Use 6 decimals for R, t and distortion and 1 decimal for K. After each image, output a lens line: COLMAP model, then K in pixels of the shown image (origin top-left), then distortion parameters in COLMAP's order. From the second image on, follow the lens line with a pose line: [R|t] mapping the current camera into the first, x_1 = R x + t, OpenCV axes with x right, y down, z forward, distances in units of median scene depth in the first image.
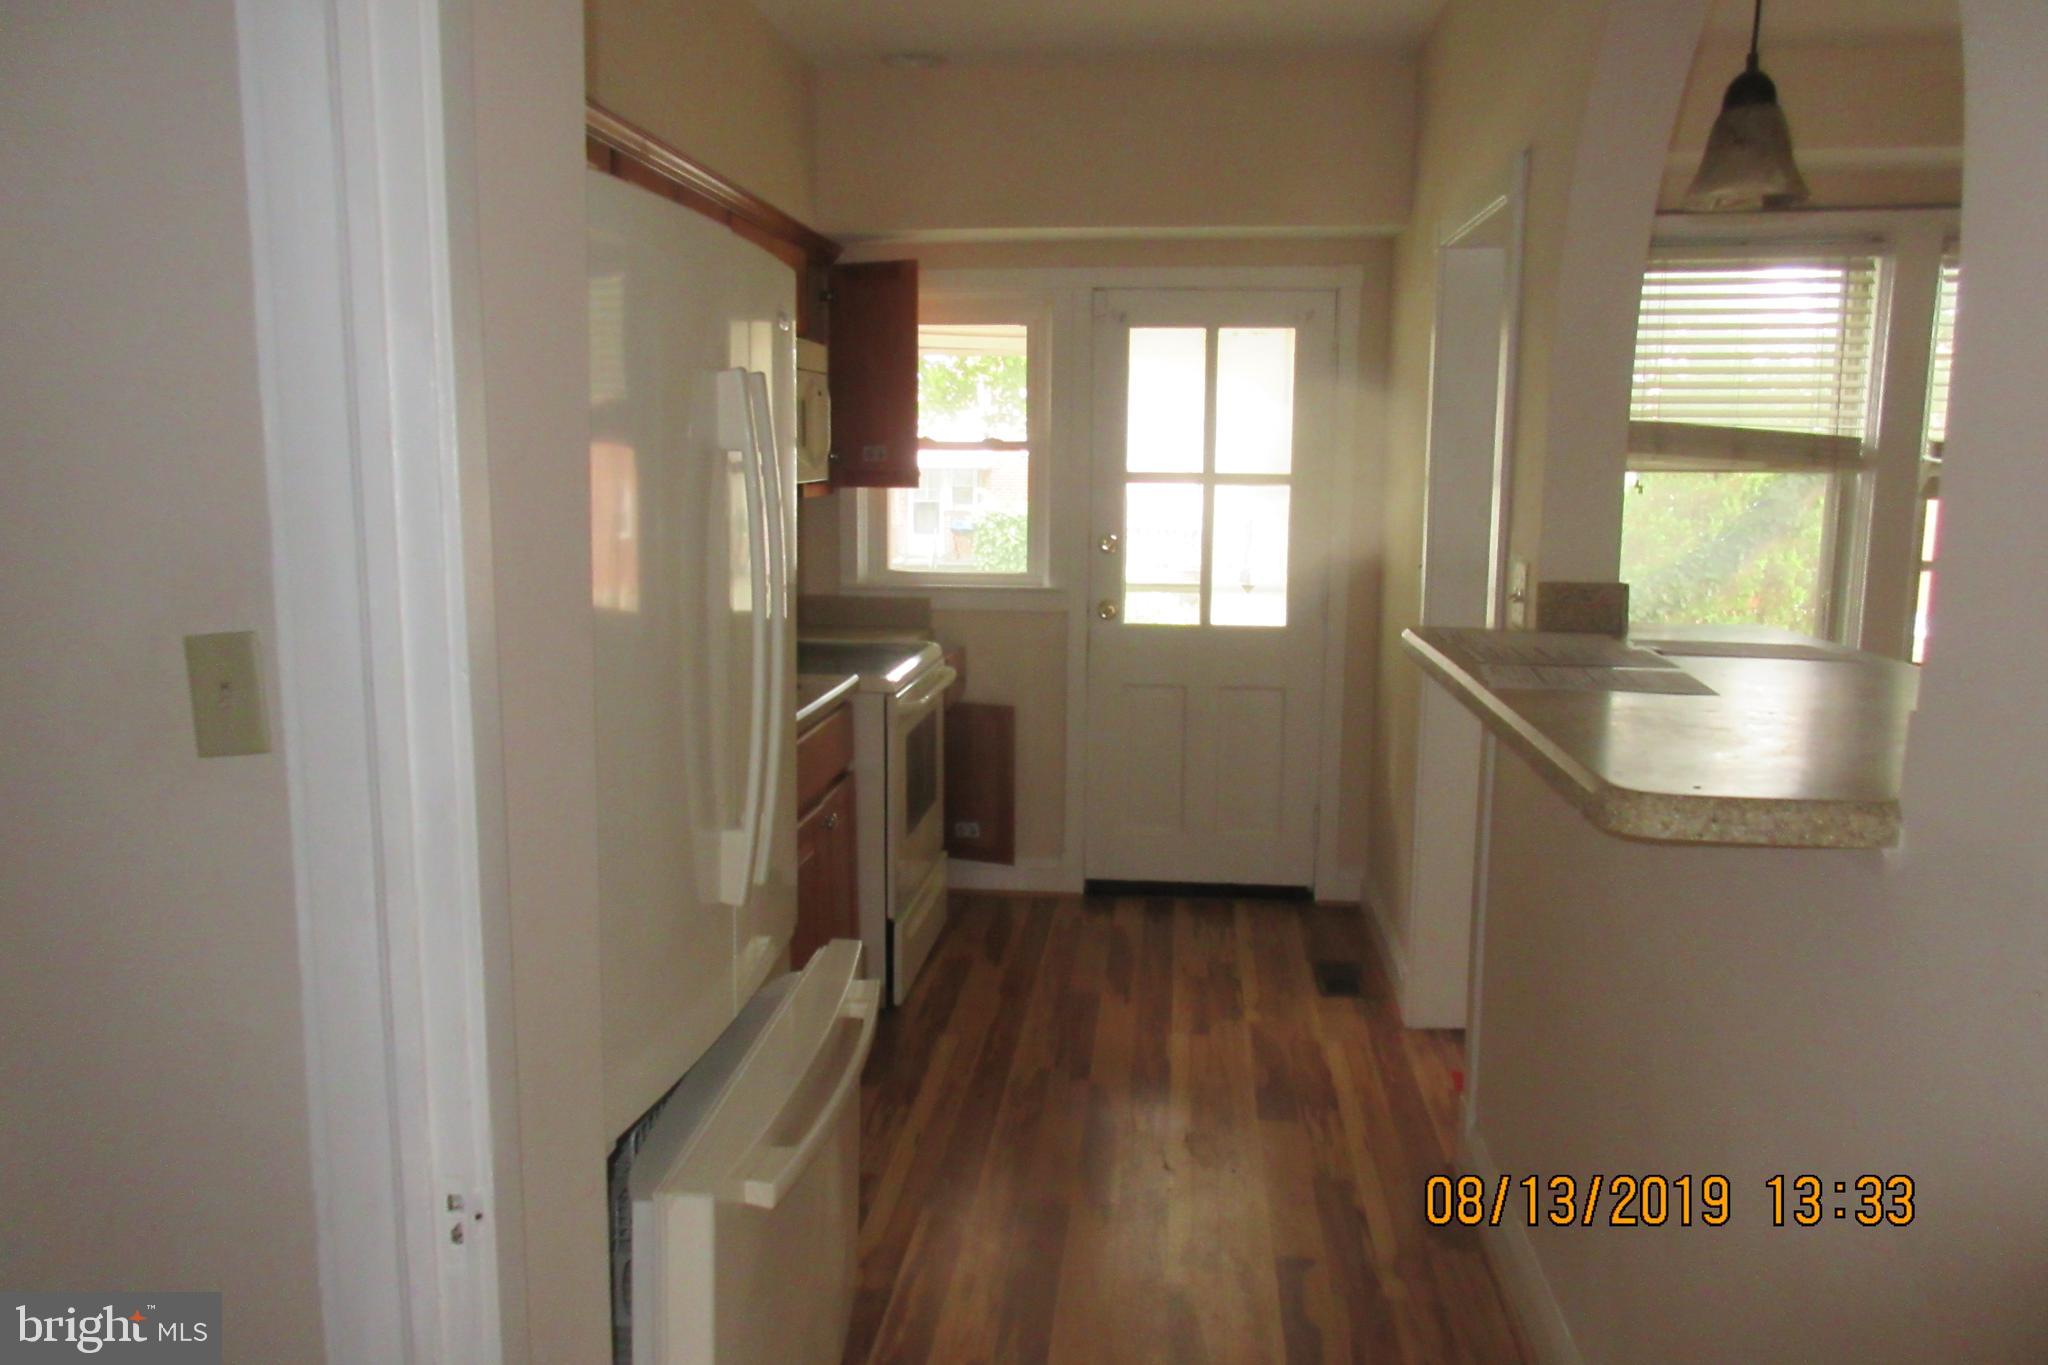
lens RADIAL K [[1549.3, 0, 1025.3], [0, 1549.3, 672.3], [0, 0, 1]] dist [0.004767, 0.003927]
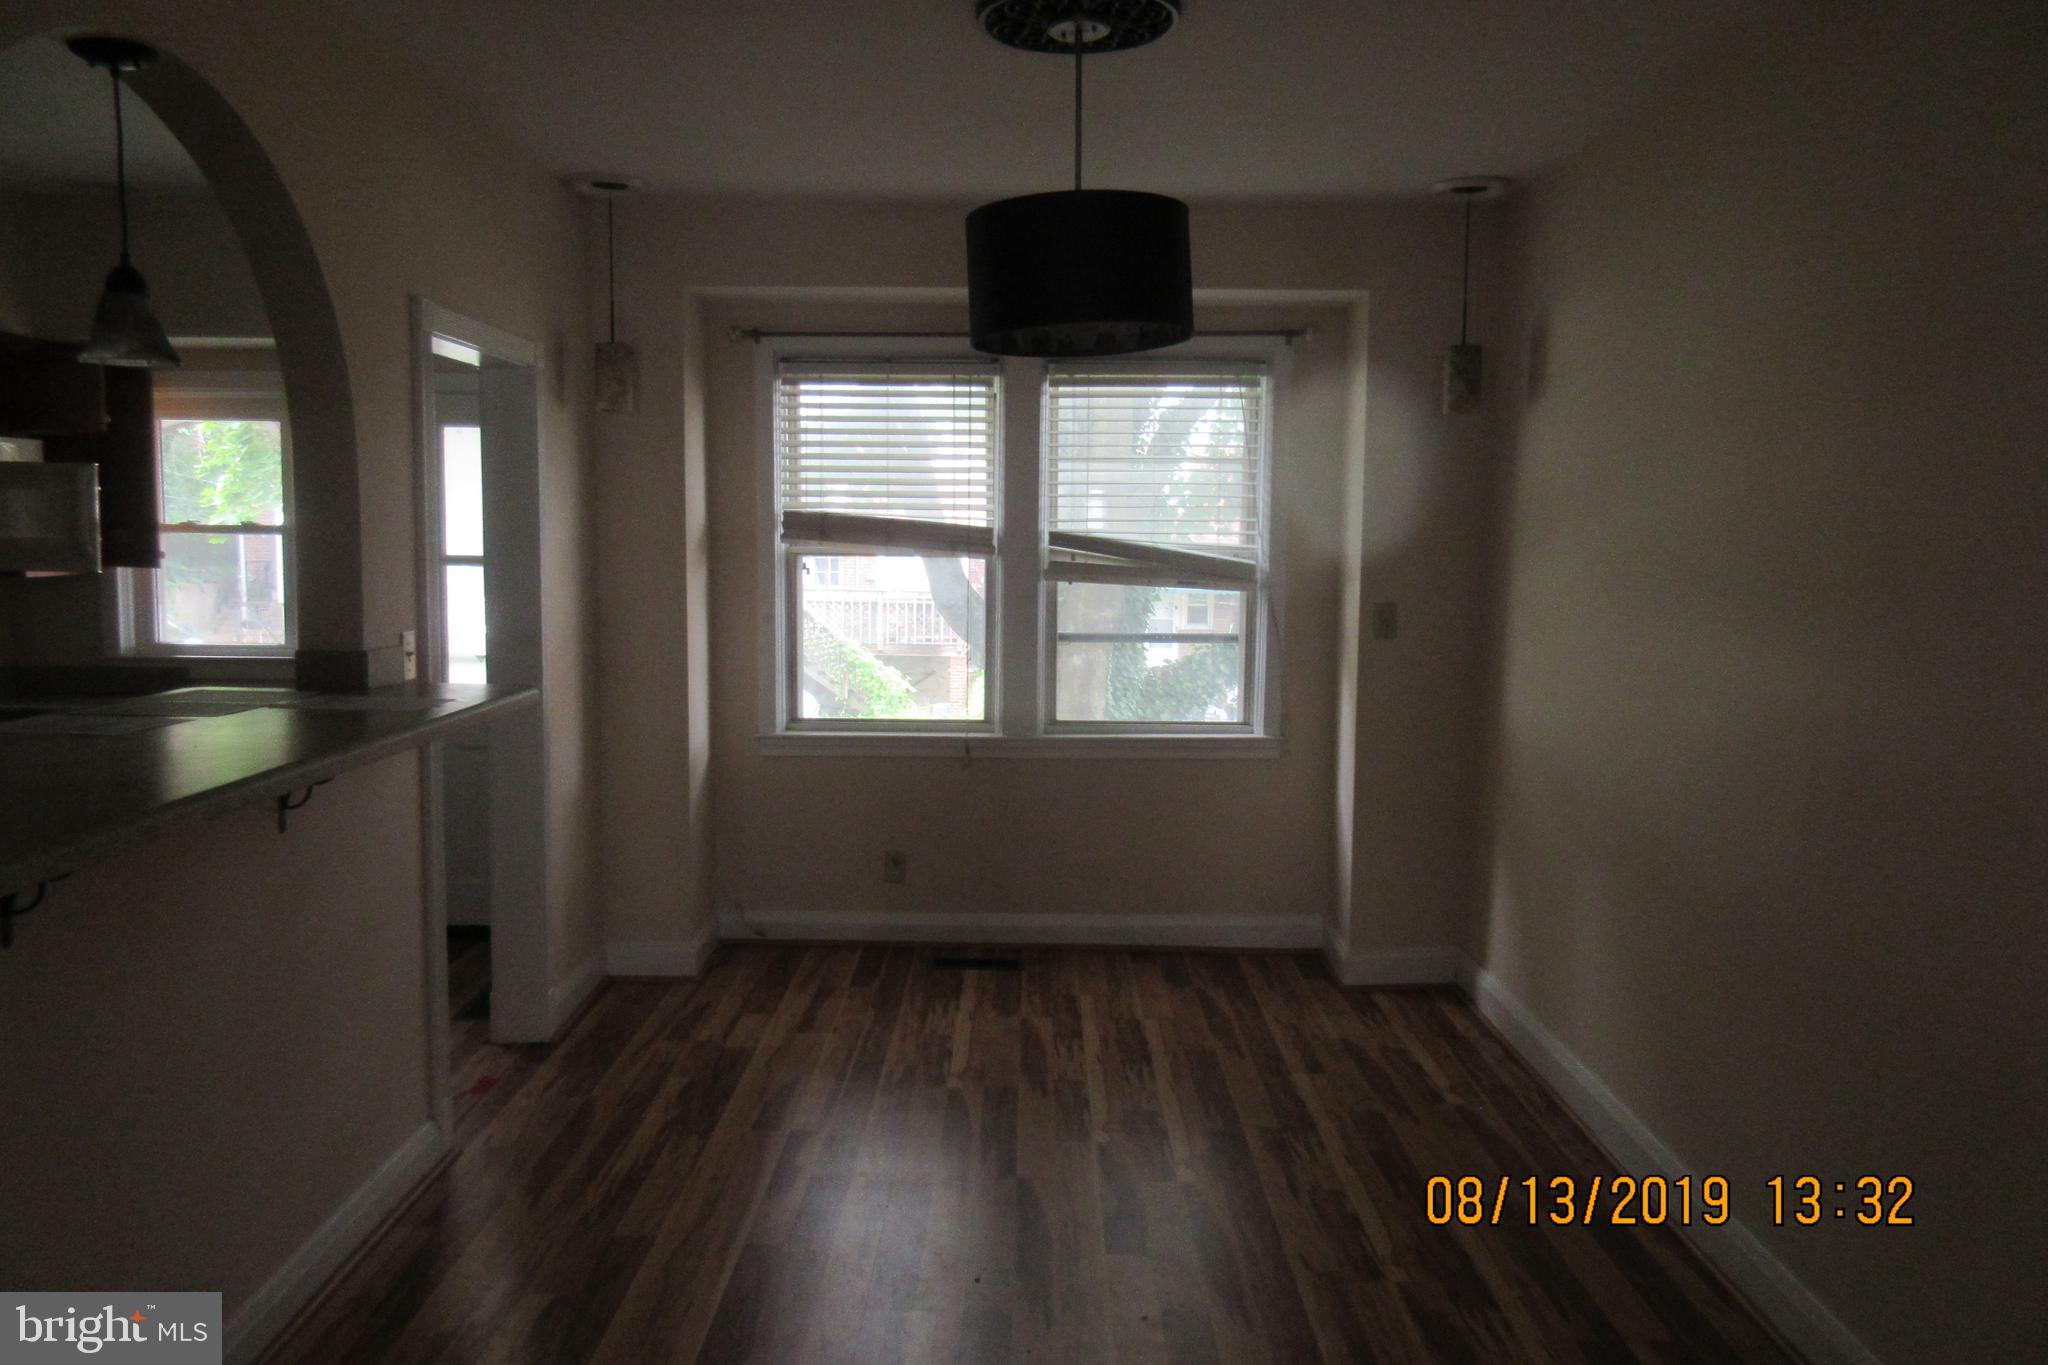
lens RADIAL K [[1549.3, 0, 1030.7], [0, 1549.3, 684.9], [0, 0, 1]] dist [0.004767, 0.003927]
pose [[0.995213, -0.004929, 0.097604, 0.450459], [0.008775, 0.999200, -0.039022, 0.013050], [-0.097333, 0.039692, 0.994460, -0.157720]]
